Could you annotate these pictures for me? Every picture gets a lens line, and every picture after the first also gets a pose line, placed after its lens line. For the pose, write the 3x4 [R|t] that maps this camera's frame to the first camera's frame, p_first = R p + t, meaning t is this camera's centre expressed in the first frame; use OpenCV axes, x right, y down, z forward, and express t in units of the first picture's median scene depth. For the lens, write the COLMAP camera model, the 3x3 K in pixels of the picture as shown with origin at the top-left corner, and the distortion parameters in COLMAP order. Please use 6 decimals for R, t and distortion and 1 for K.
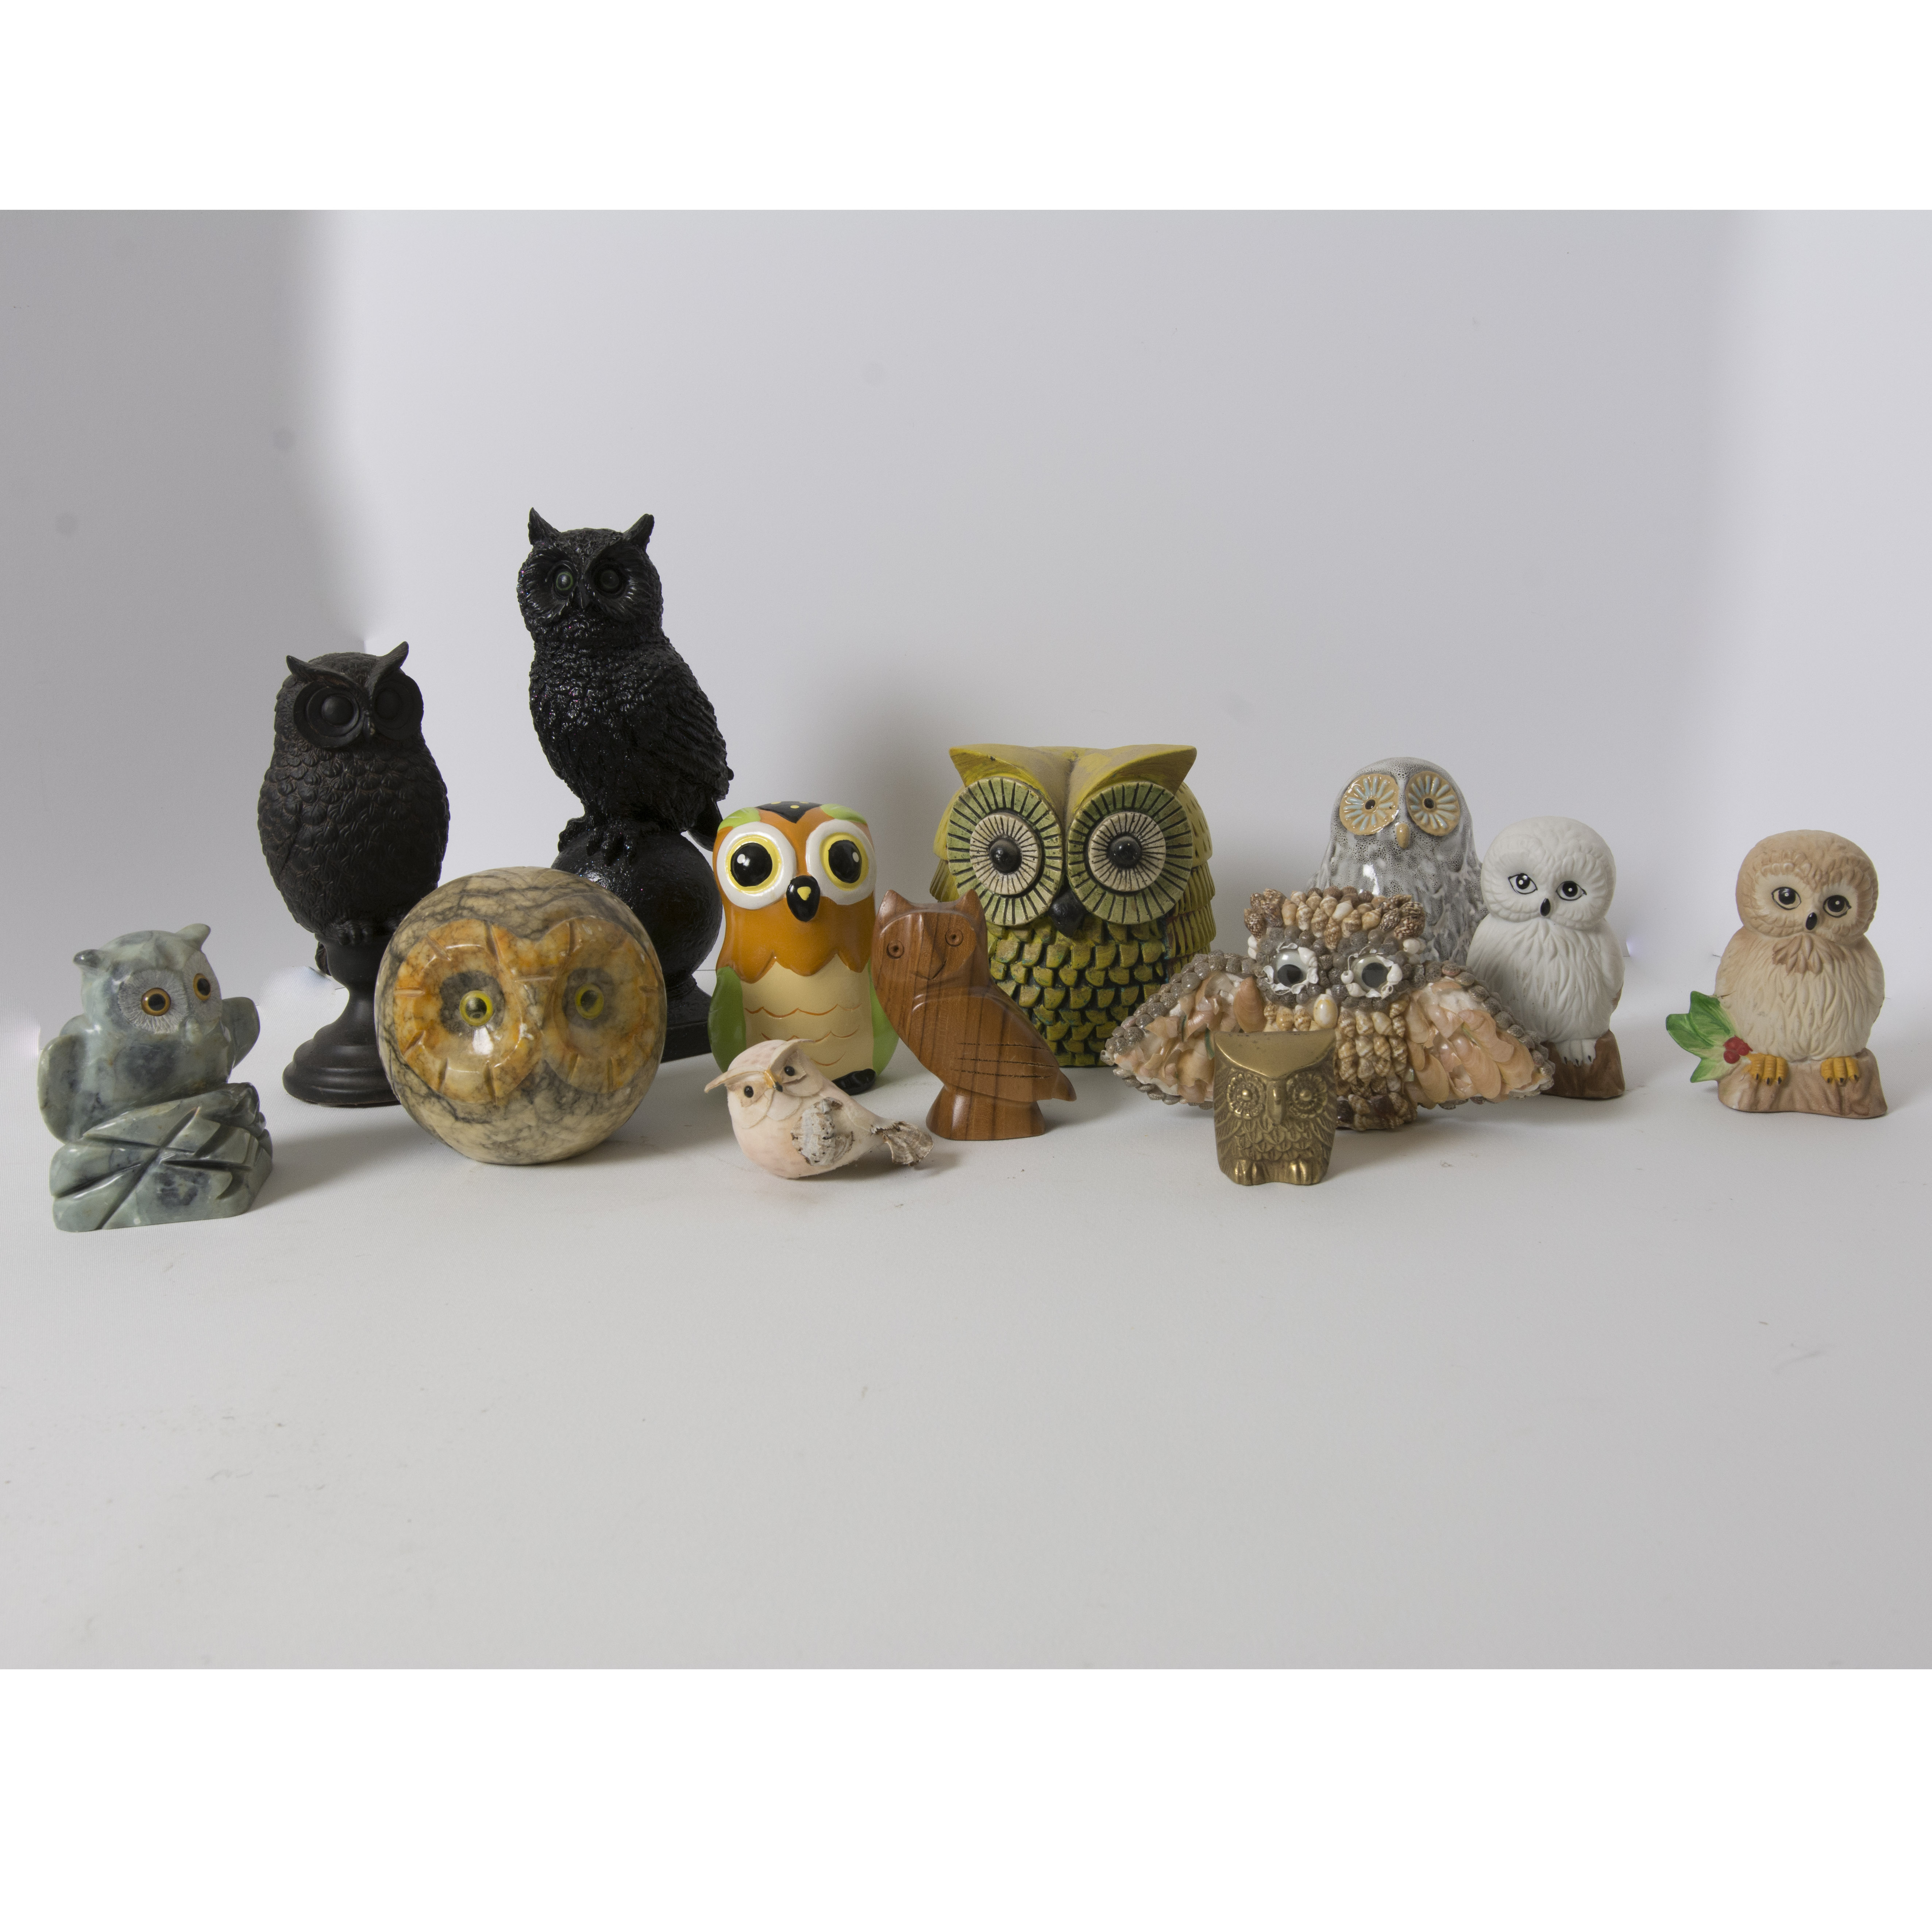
lens RADIAL K [[2863.4, 0, 965.3], [0, 2863.4, 968.6], [0, 0, 1]] dist [-0.001286, 0.000000]
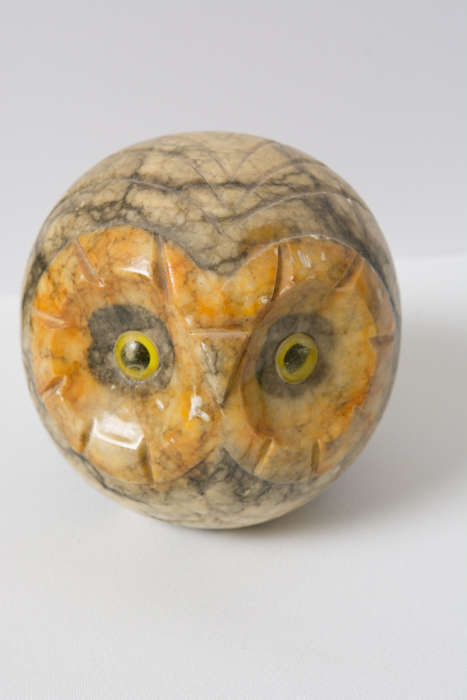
lens RADIAL K [[1041.9, 0, 231.4], [0, 1041.9, 349.0], [0, 0, 1]] dist [0.056201, 0.000000]
pose [[0.973393, 0.144097, -0.178164, -0.101927], [-0.080590, 0.943135, 0.322493, -0.071647], [0.214503, -0.299554, 0.929654, 0.761872]]
